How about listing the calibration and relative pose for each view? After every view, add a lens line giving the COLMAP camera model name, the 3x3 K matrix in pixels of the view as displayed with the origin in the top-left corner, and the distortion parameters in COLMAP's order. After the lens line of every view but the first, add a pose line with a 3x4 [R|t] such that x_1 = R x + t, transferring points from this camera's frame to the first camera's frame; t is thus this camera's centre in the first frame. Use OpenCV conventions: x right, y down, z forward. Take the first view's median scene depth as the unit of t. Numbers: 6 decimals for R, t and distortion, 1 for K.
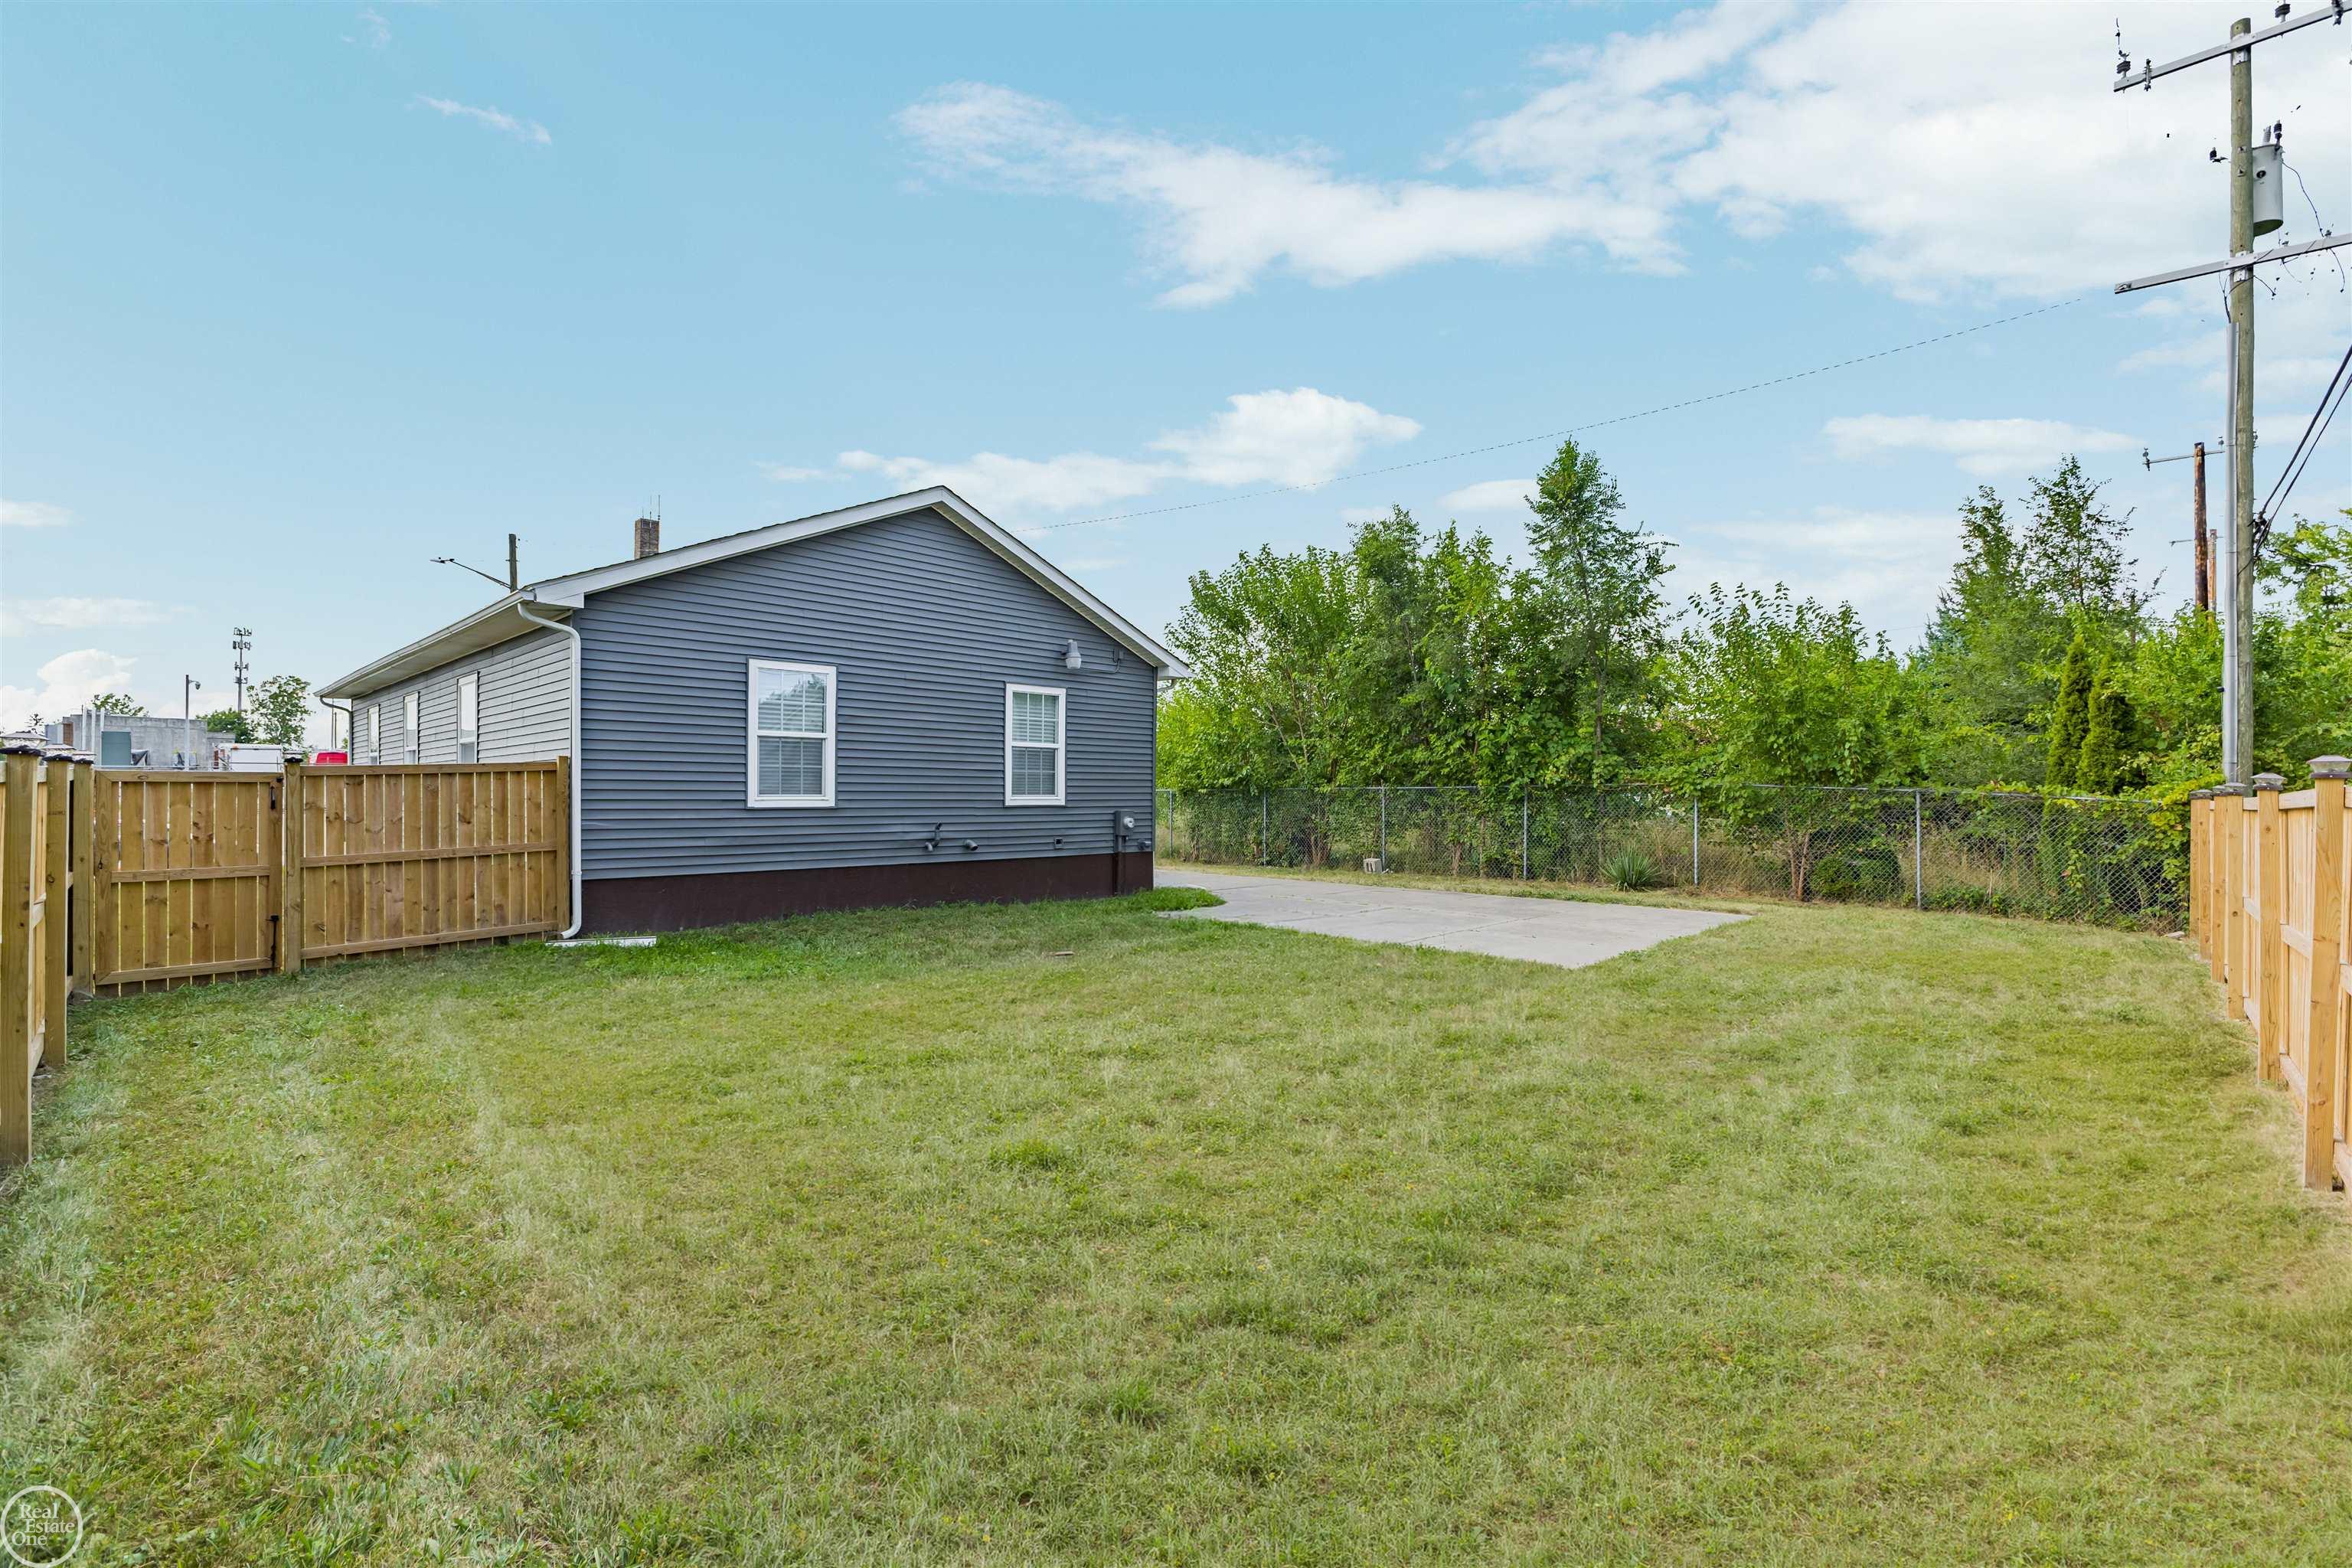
lens RADIAL K [[1050.7, 0, 1178.9], [0, 1050.7, 759.4], [0, 0, 1]] dist [-0.025248, 0.001365]
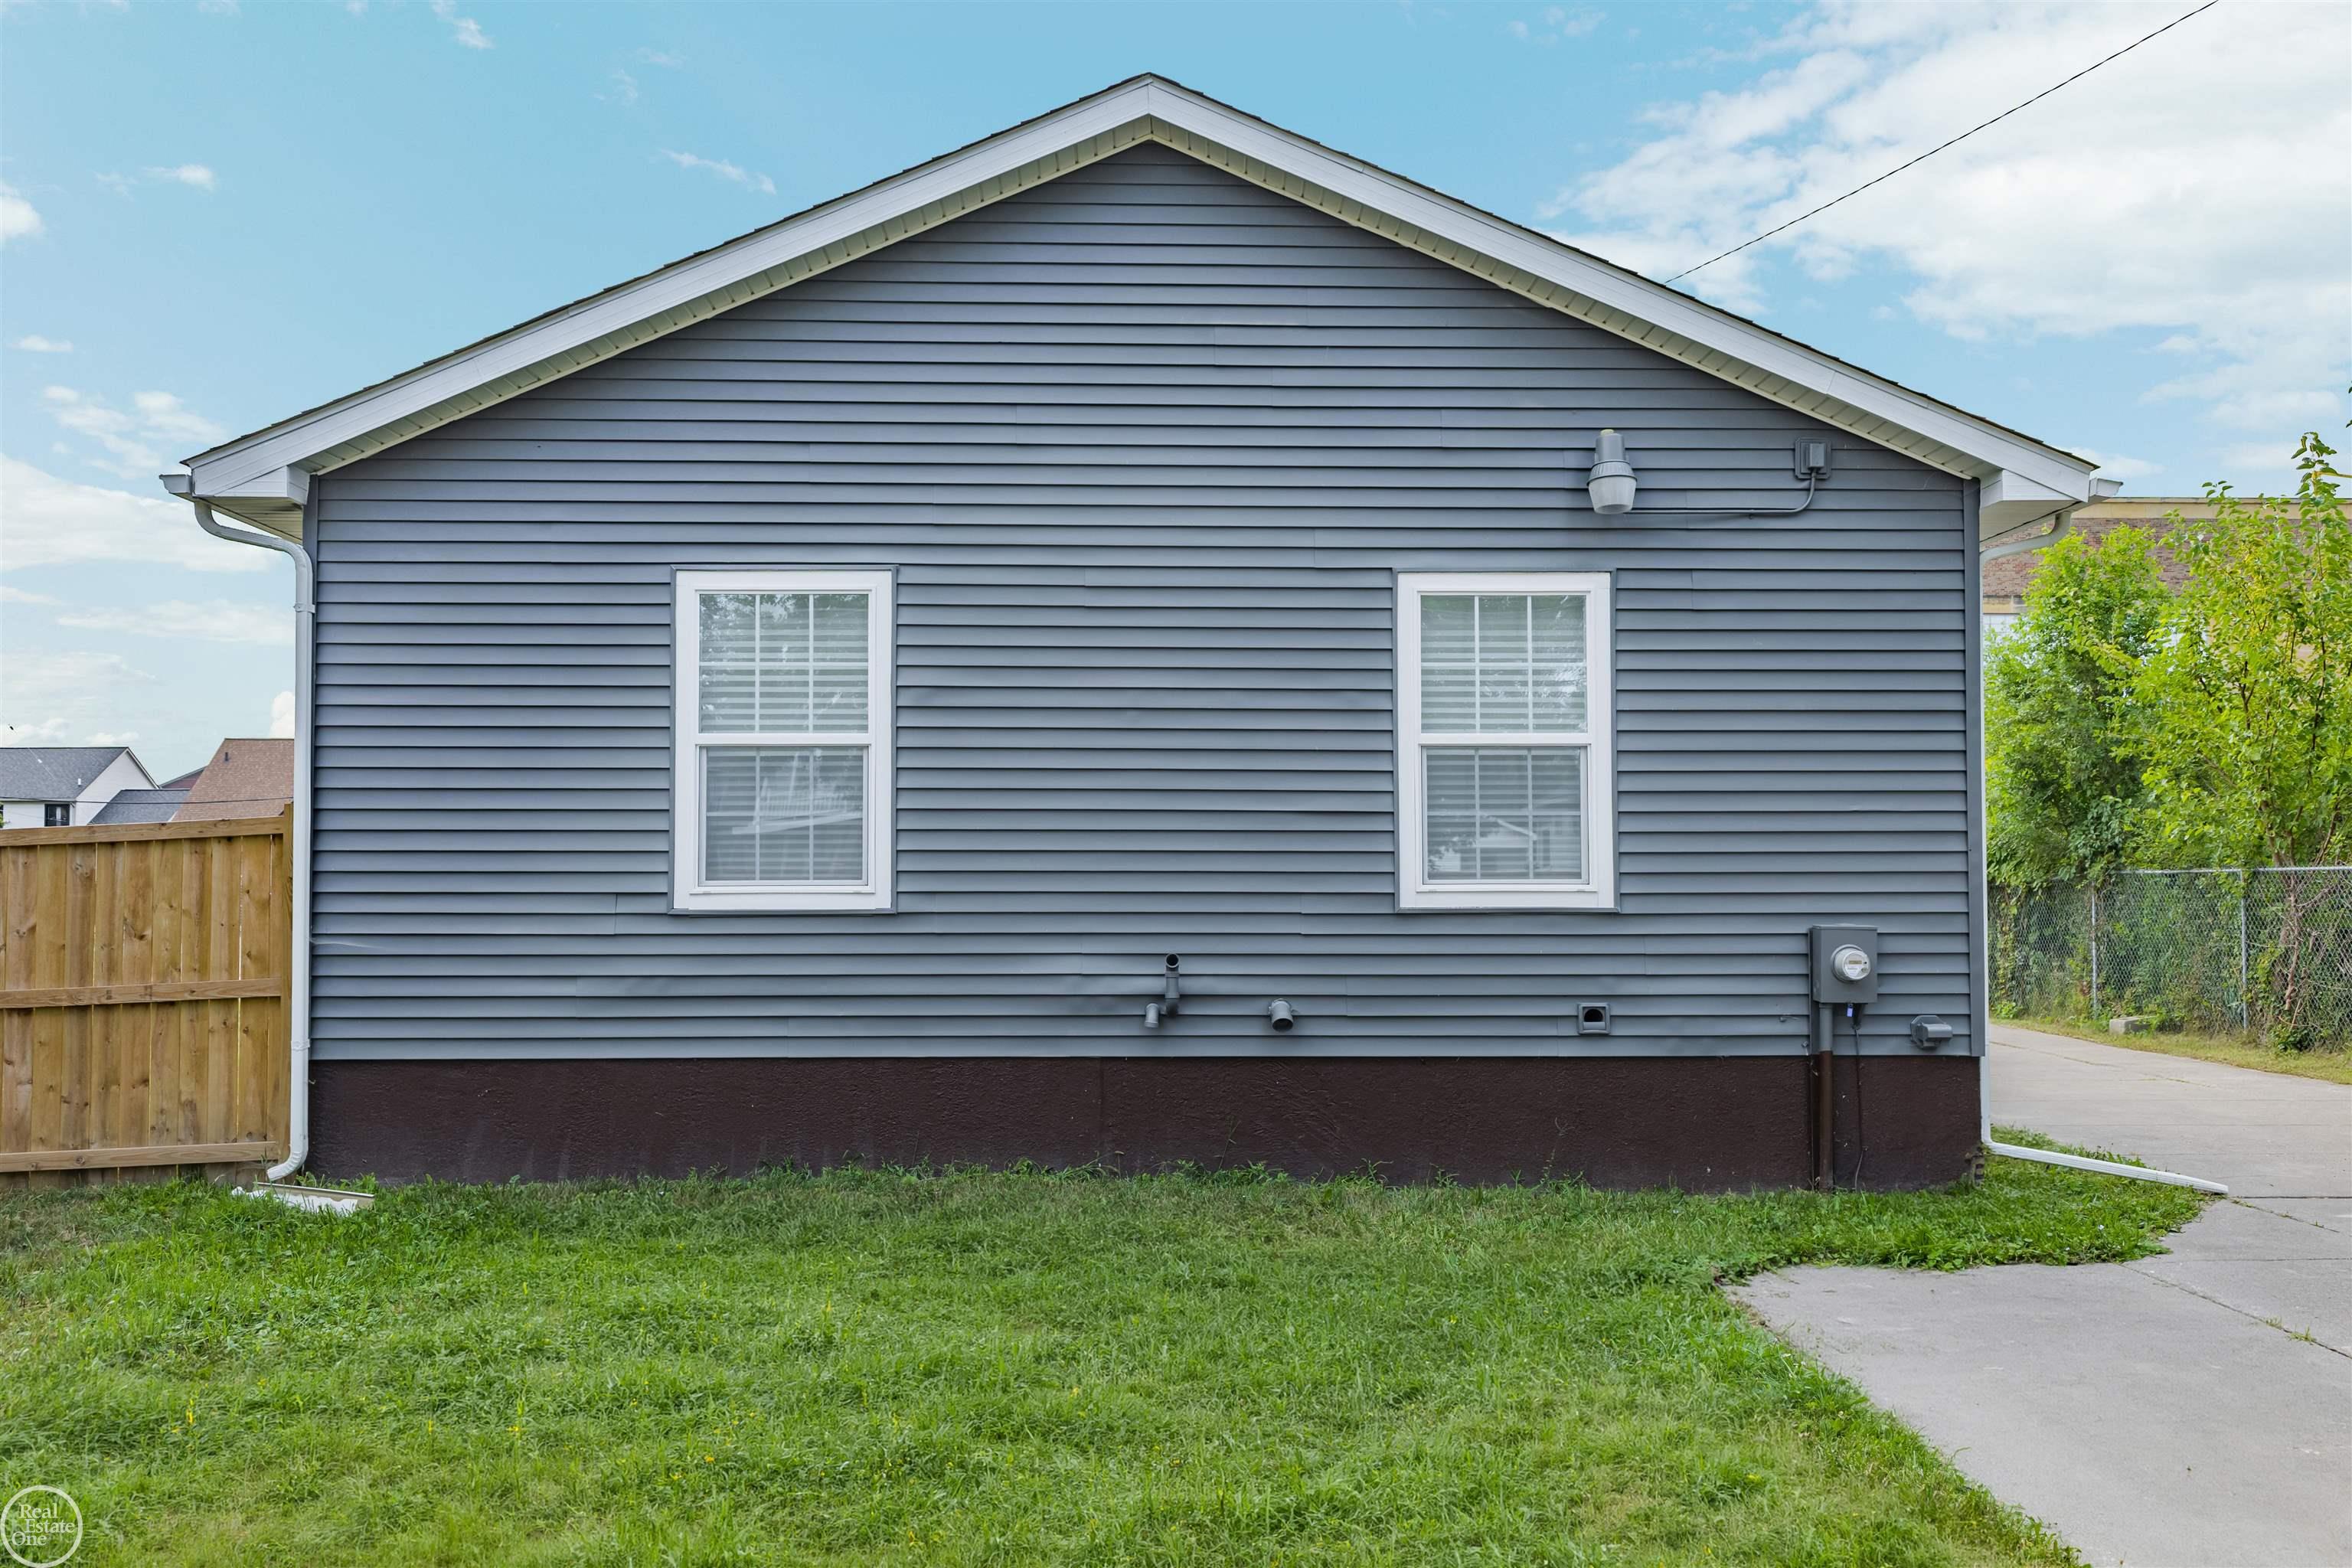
lens RADIAL K [[1950.6, 0, 1170.2], [0, 1950.6, 788.0], [0, 0, 1]] dist [0.026223, -0.025687]
pose [[0.707866, -0.035946, -0.705431, 0.231312], [0.026426, 0.999353, -0.024406, 0.014901], [0.705852, -0.001366, 0.708358, 0.420292]]
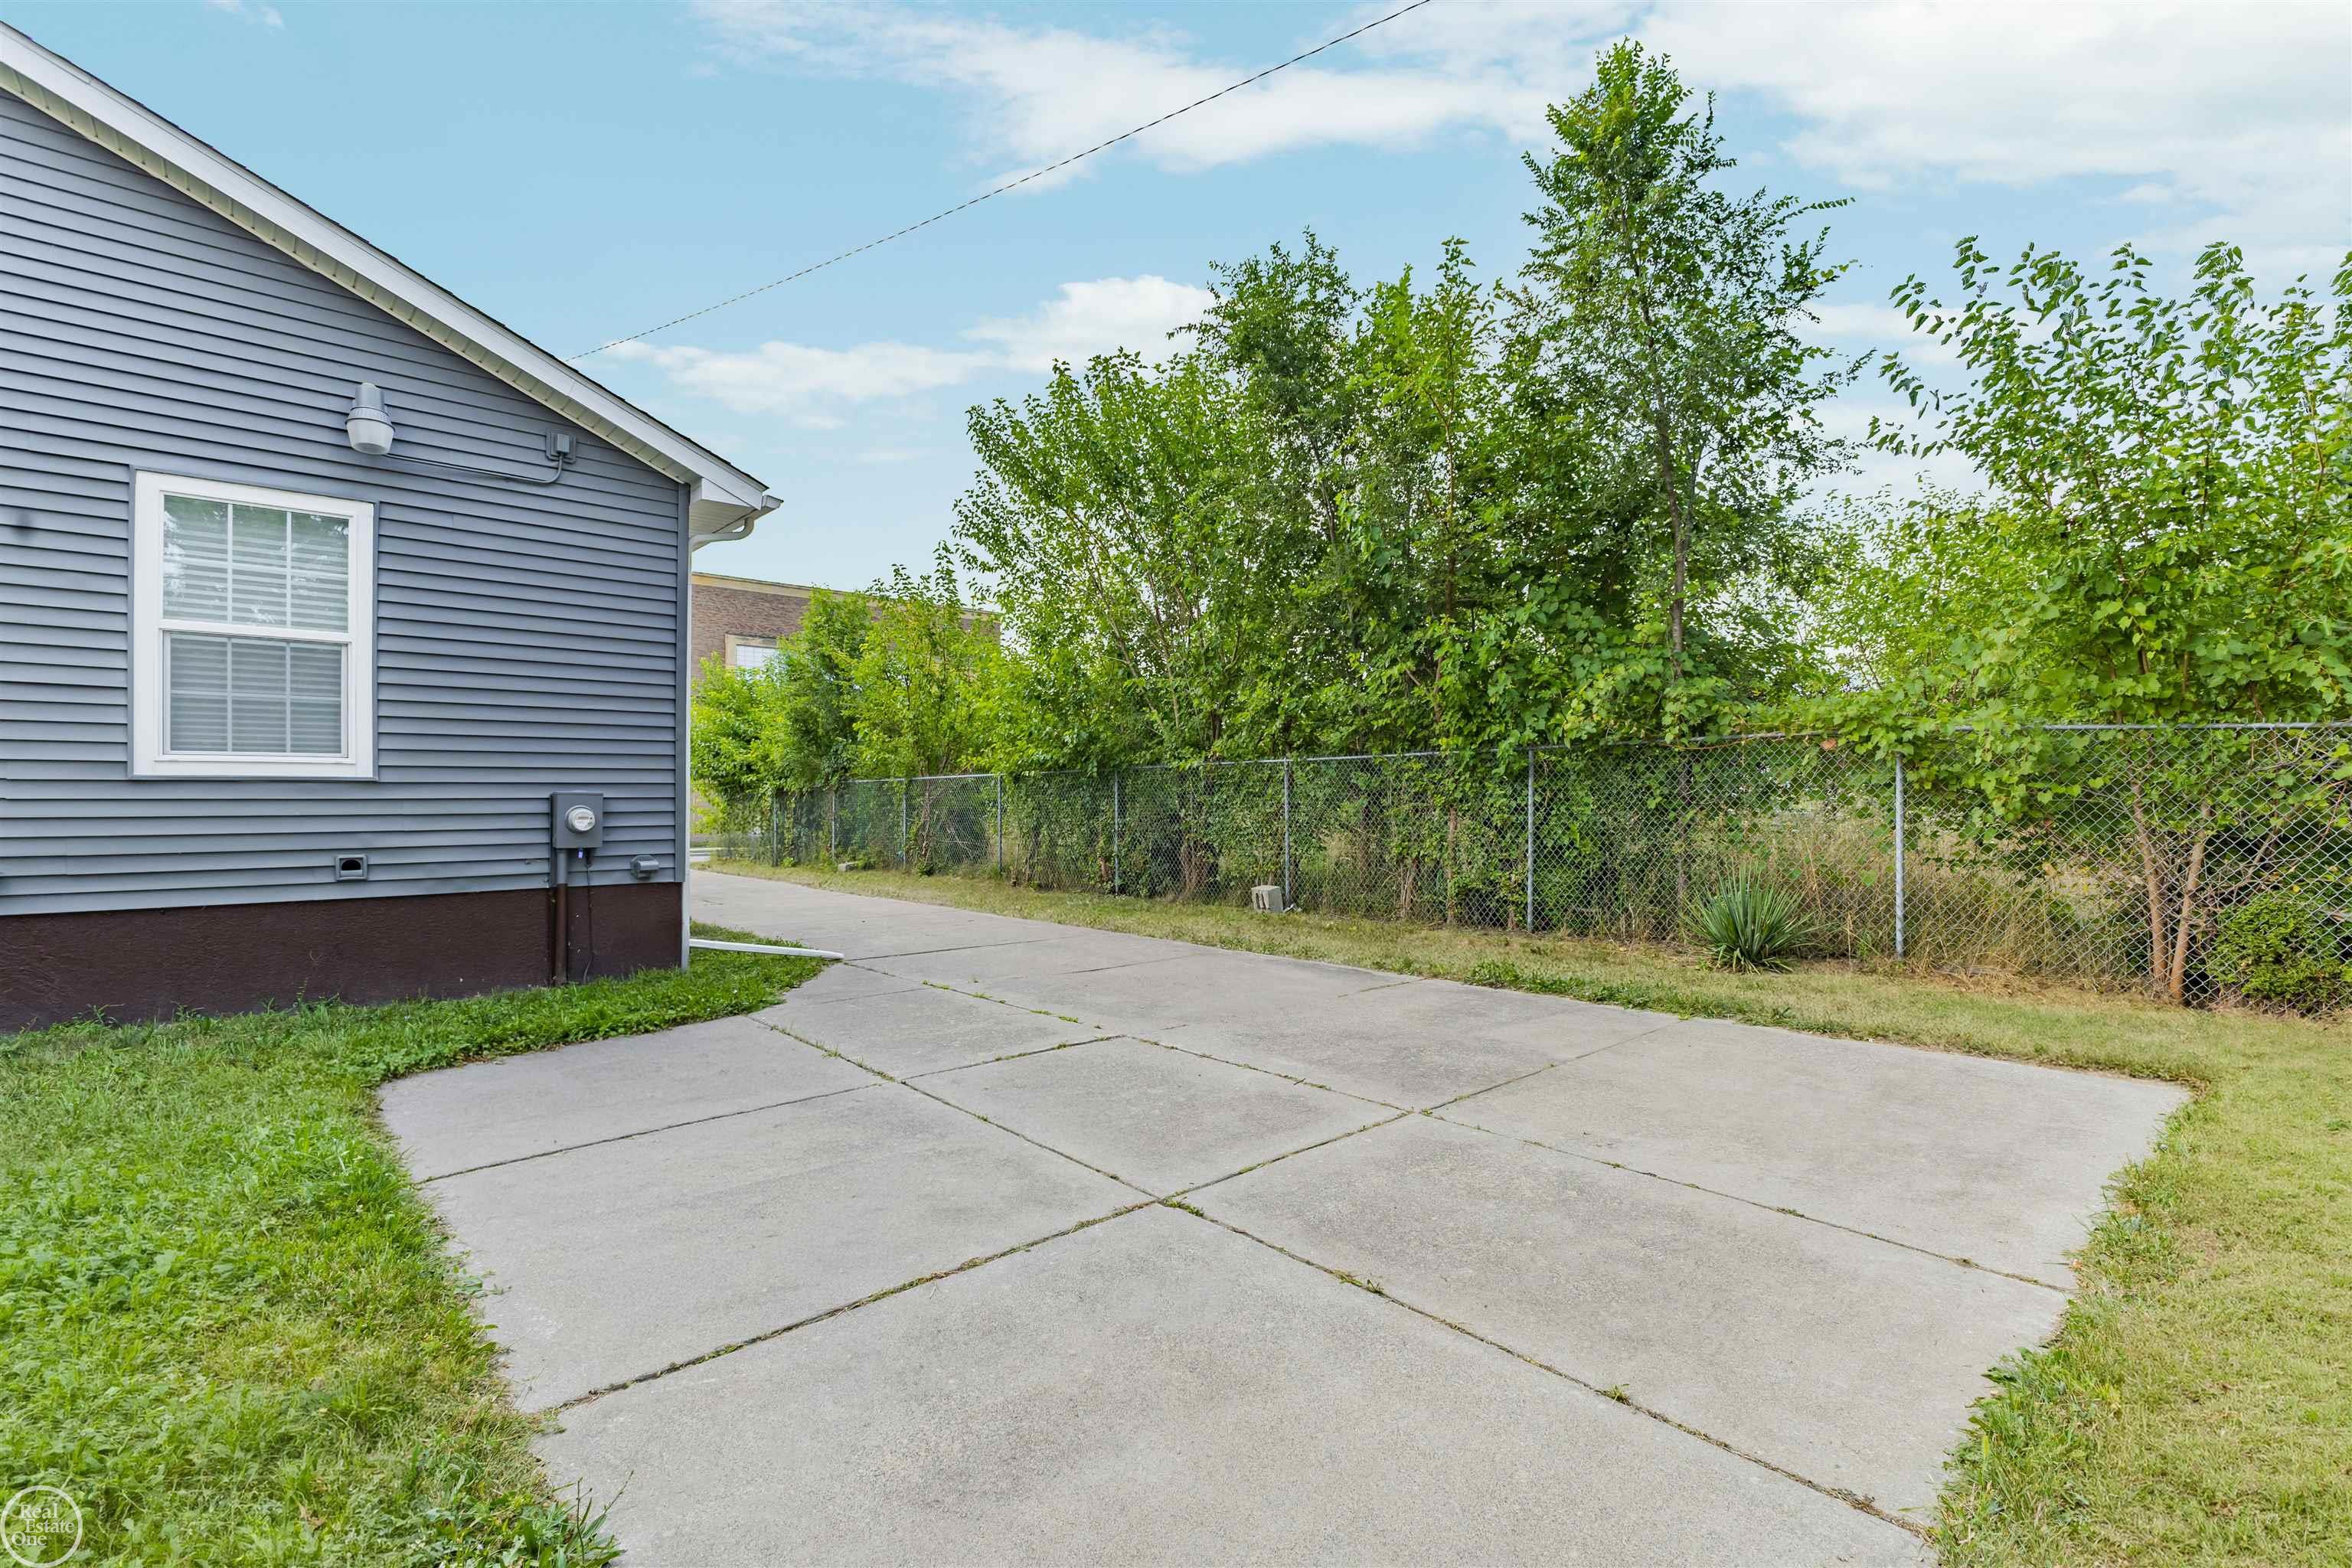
lens RADIAL K [[1050.7, 0, 1180.8], [0, 1050.7, 797.7], [0, 0, 1]] dist [-0.025248, 0.001365]
pose [[0.997635, -0.005705, -0.068503, 0.234779], [0.007779, 0.999518, 0.030056, 0.039526], [0.068299, -0.030518, 0.997198, 0.575114]]
